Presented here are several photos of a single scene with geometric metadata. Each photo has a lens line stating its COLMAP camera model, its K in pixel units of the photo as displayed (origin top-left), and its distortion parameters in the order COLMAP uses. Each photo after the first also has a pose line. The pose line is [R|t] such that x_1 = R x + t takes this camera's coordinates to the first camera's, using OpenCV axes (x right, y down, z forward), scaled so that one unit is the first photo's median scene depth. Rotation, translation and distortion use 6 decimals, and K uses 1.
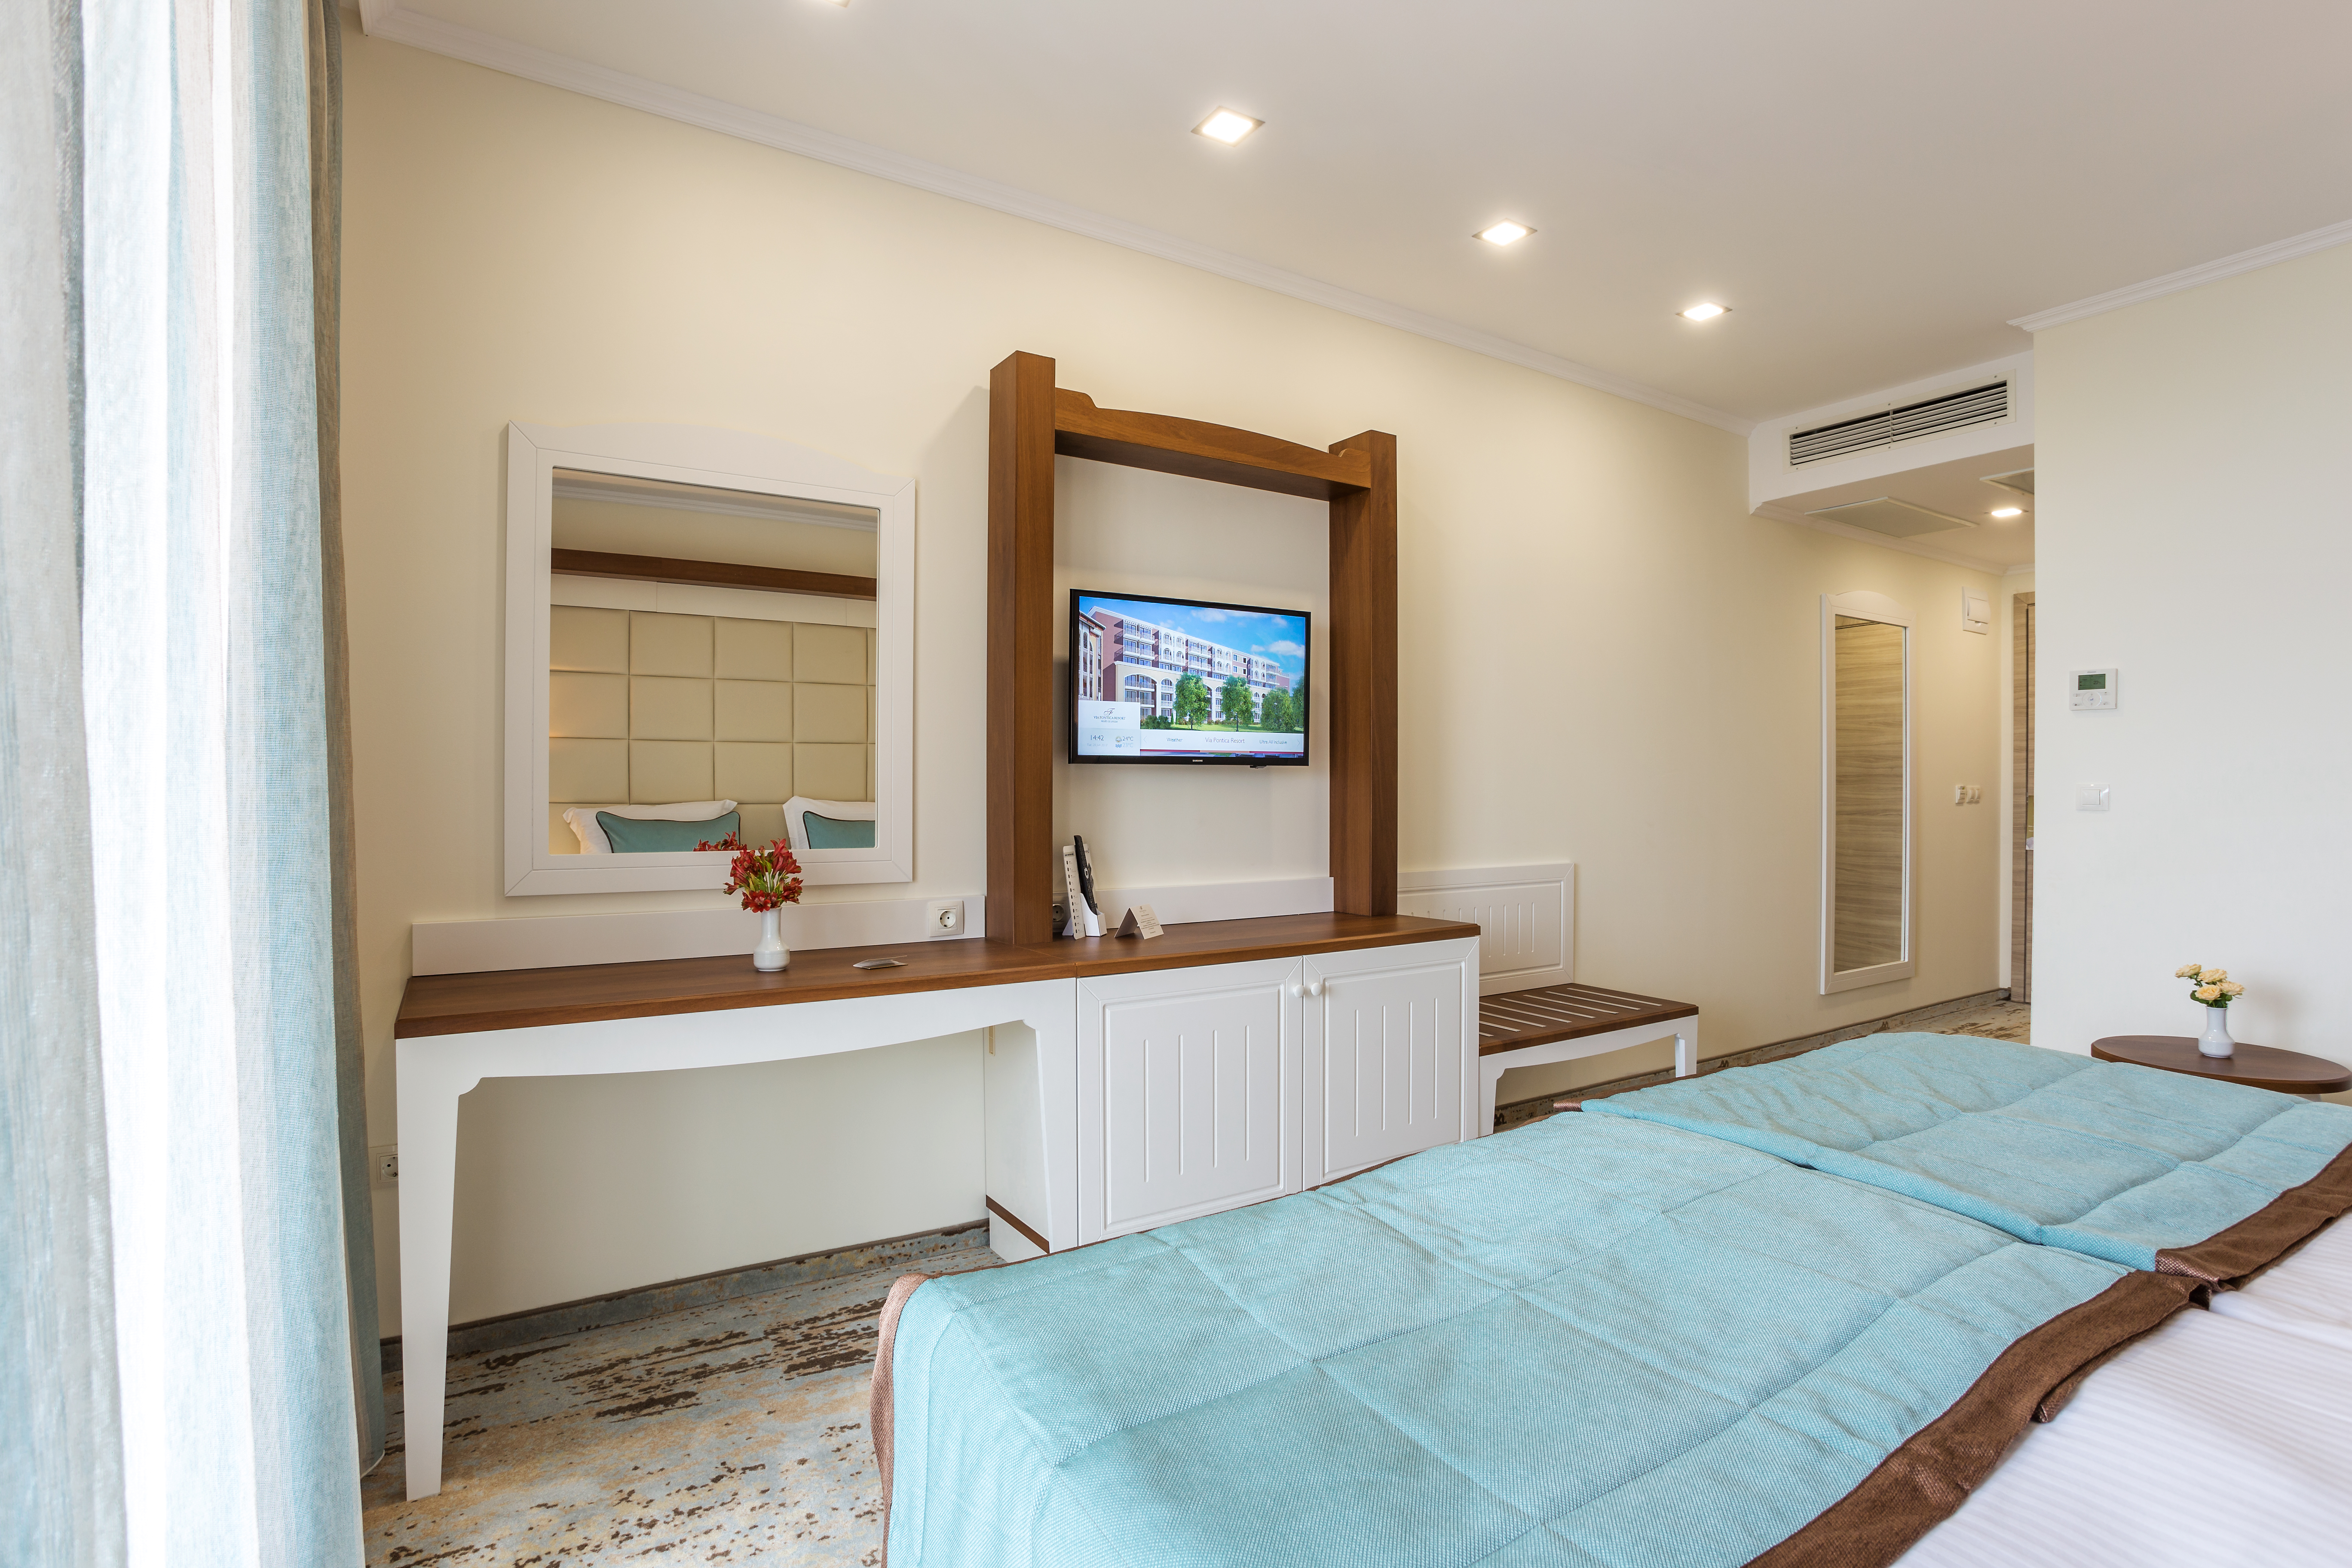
lens RADIAL K [[1158.4, 0, 1180.3], [0, 1158.4, 799.3], [0, 0, 1]] dist [-0.031560, 0.000815]
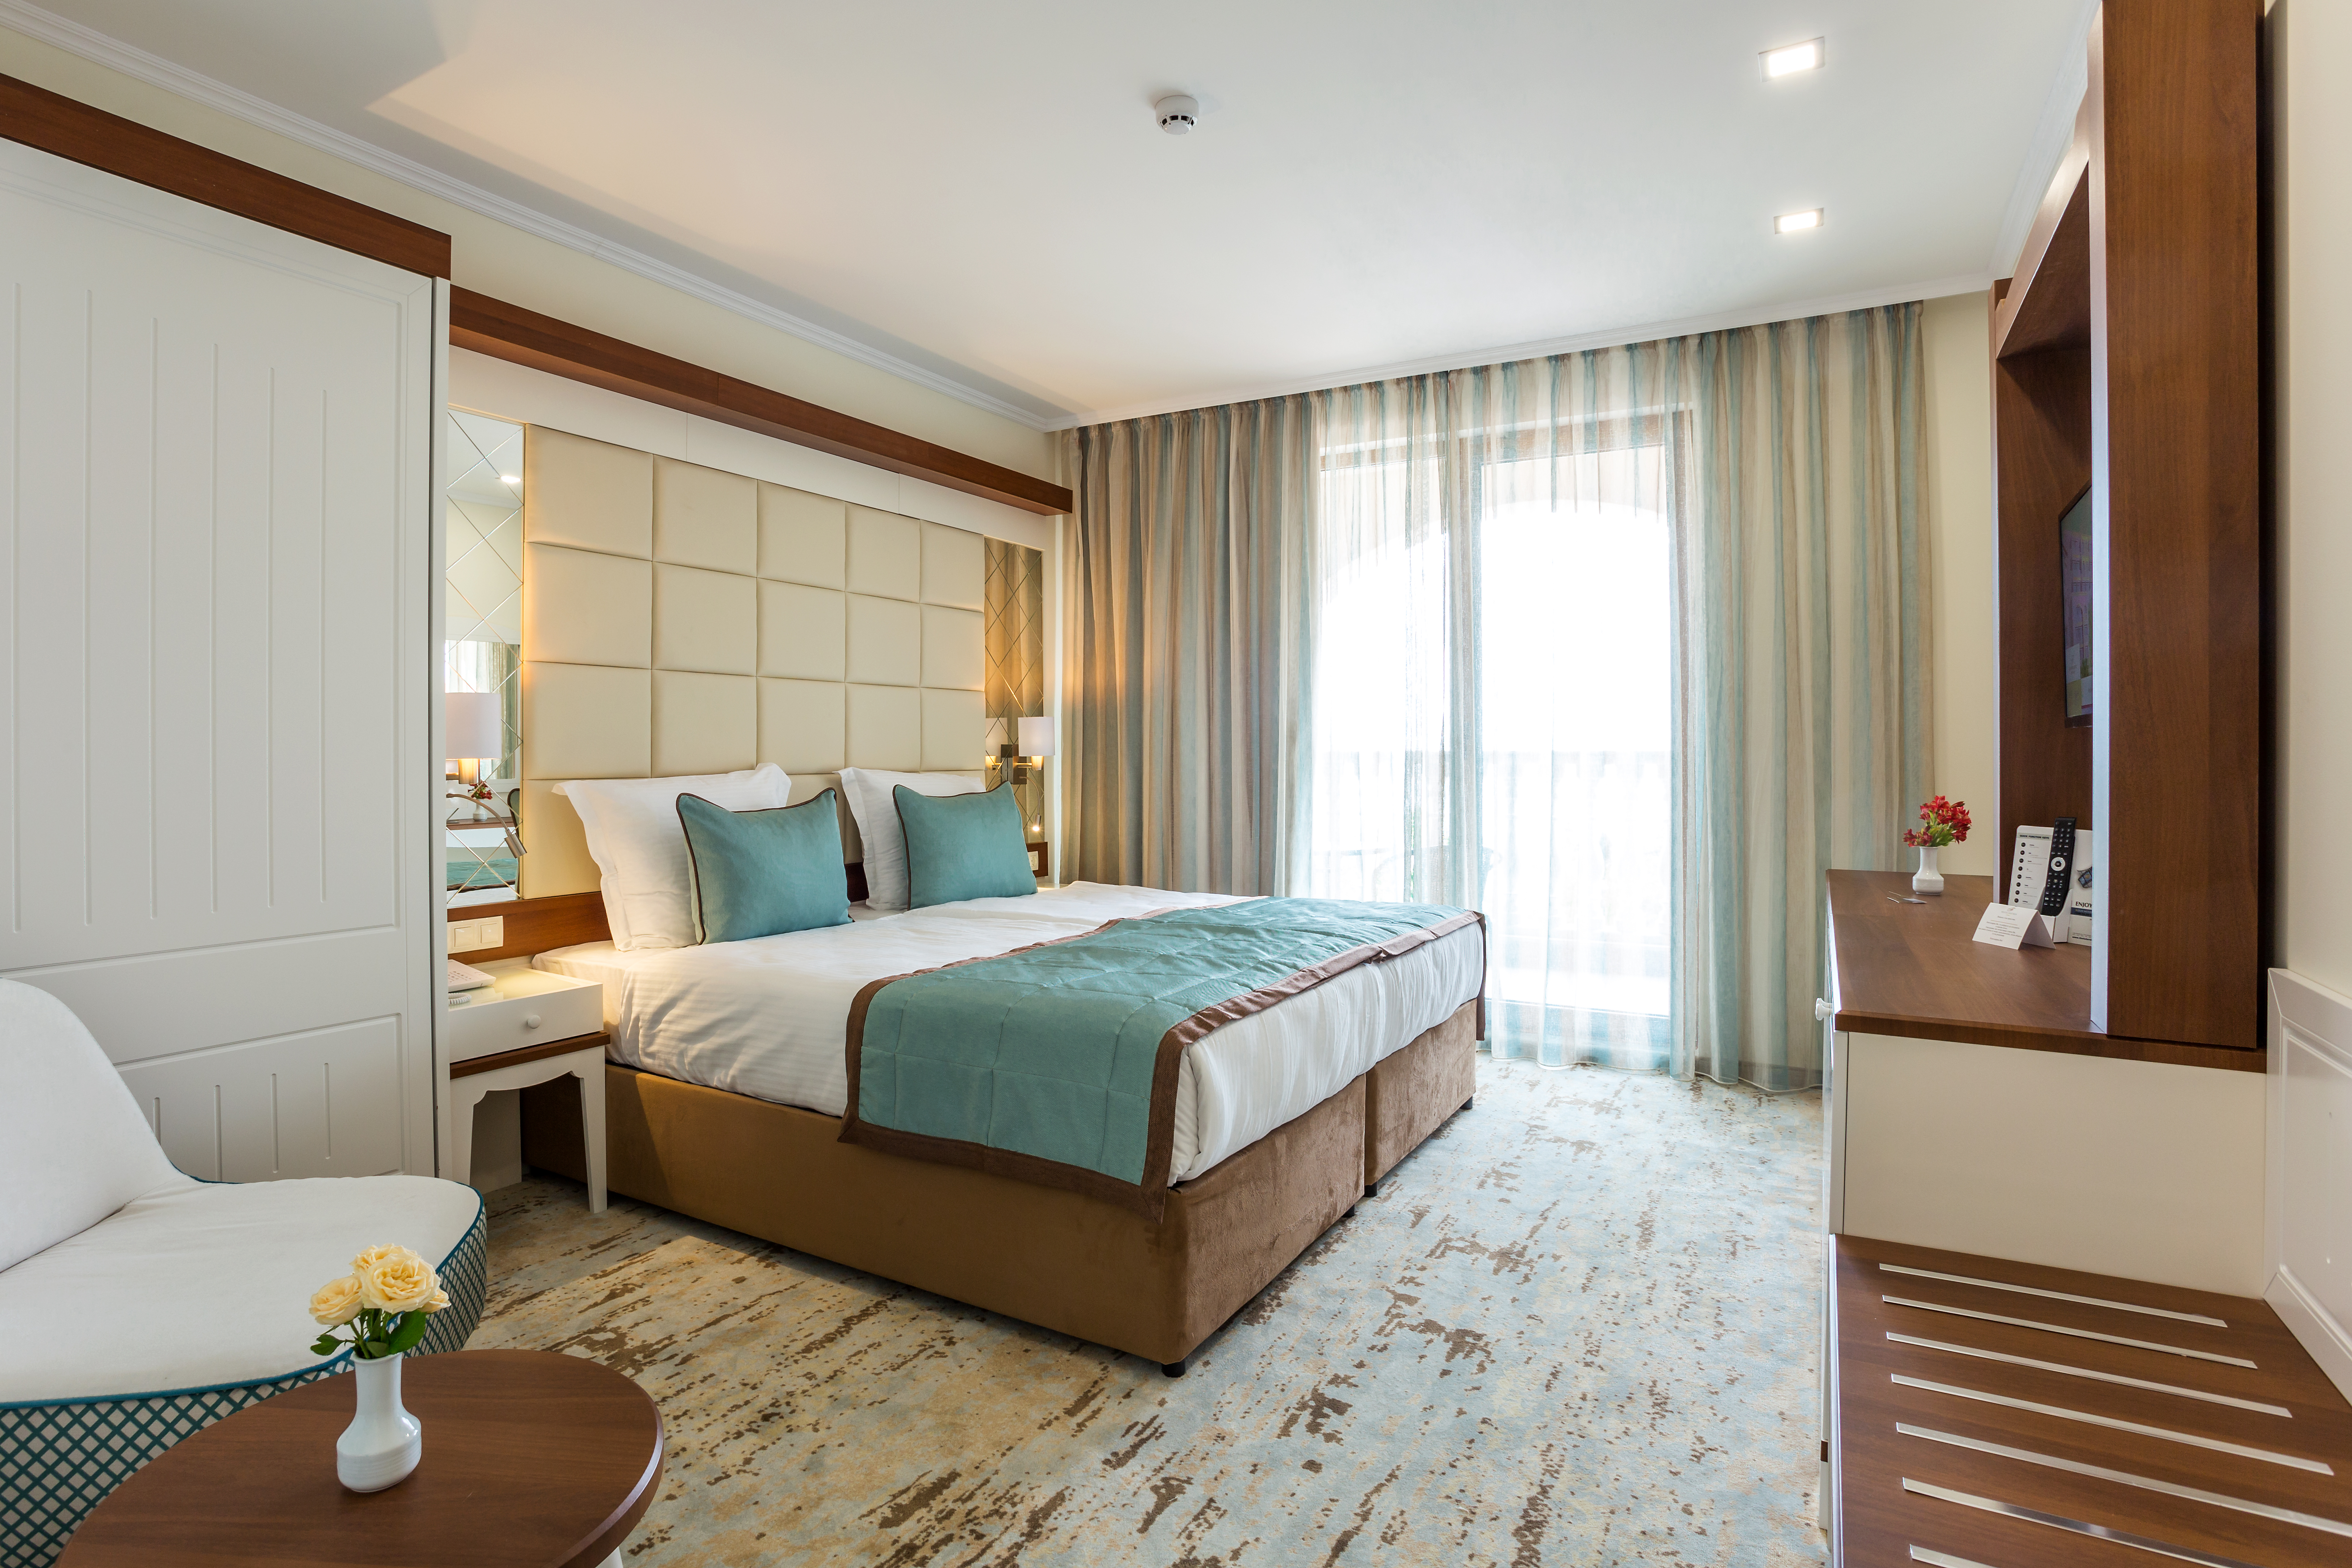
lens RADIAL K [[1158.4, 0, 1192.7], [0, 1158.4, 764.5], [0, 0, 1]] dist [-0.031560, 0.000815]
pose [[-0.873208, 0.002993, -0.487338, -0.060159], [-0.004445, 0.999891, 0.014104, -0.004042], [0.487327, 0.014481, -0.873099, 0.456540]]
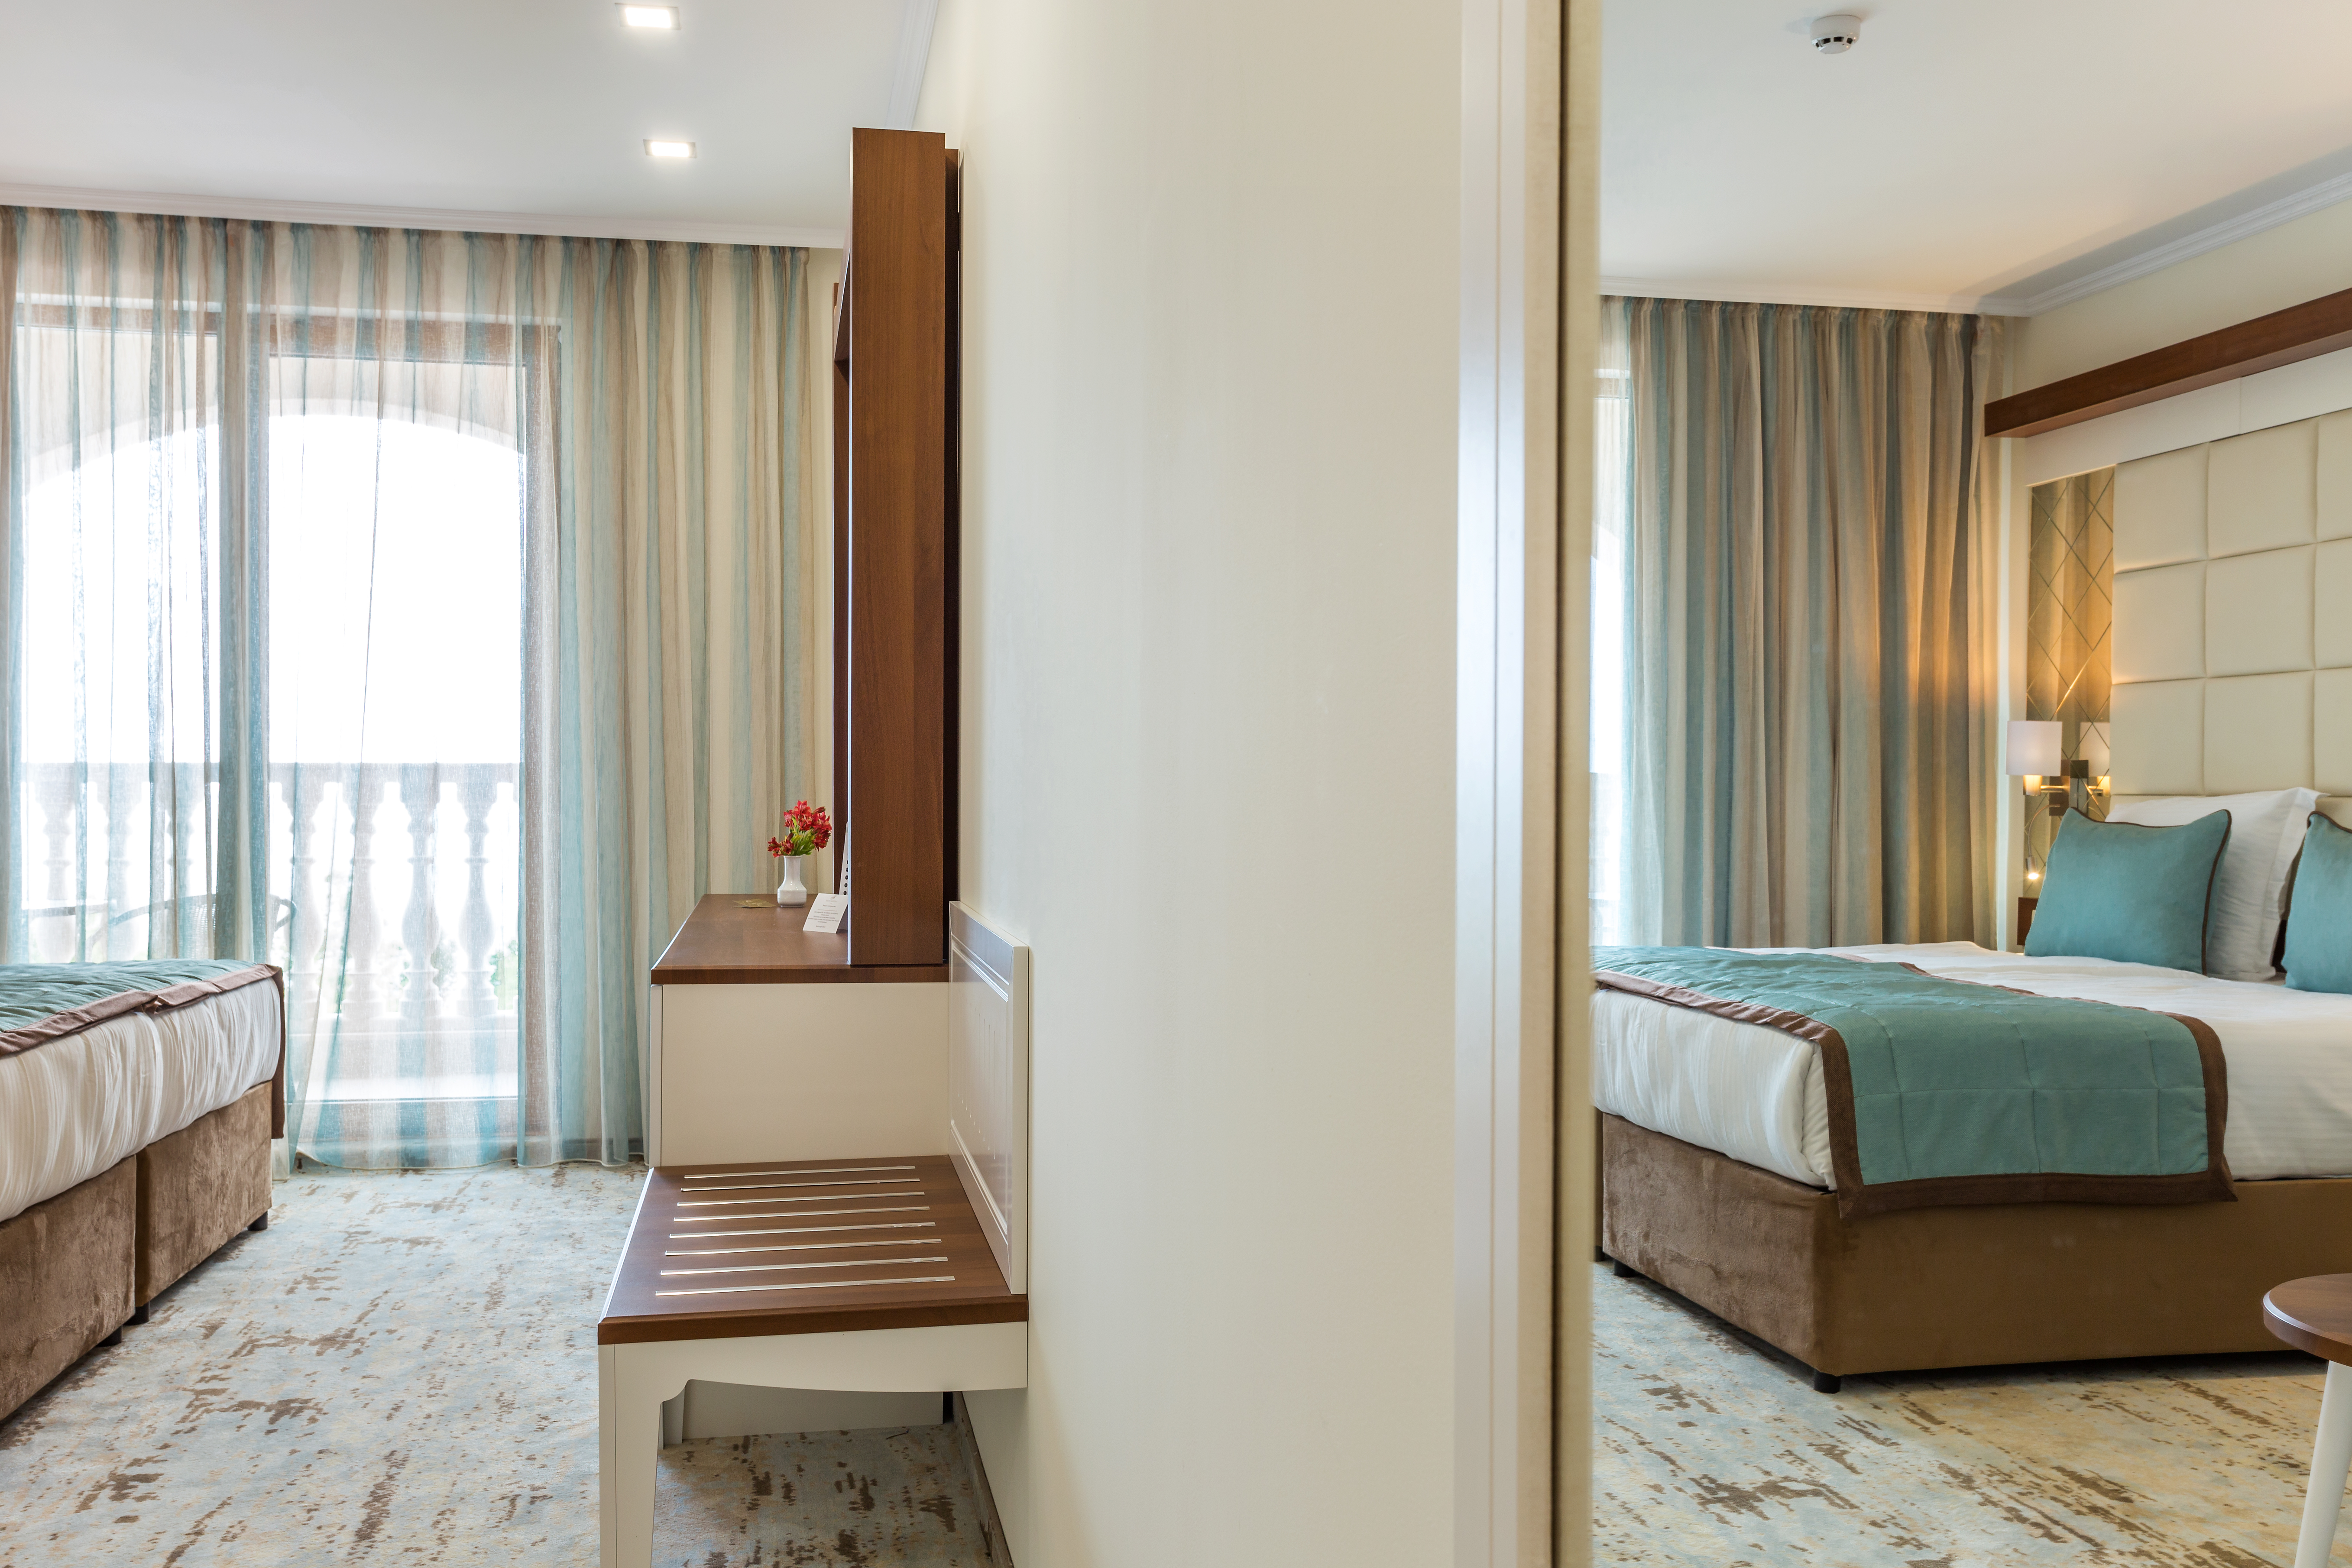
lens RADIAL K [[1931.8, 0, 1187.8], [0, 1931.8, 798.4], [0, 0, 1]] dist [-0.047417, 0.041645]
pose [[-0.340757, 0.002972, -0.940147, -0.005907], [-0.008772, 0.999941, 0.006340, -0.000161], [0.940110, 0.010408, -0.340711, 0.503934]]
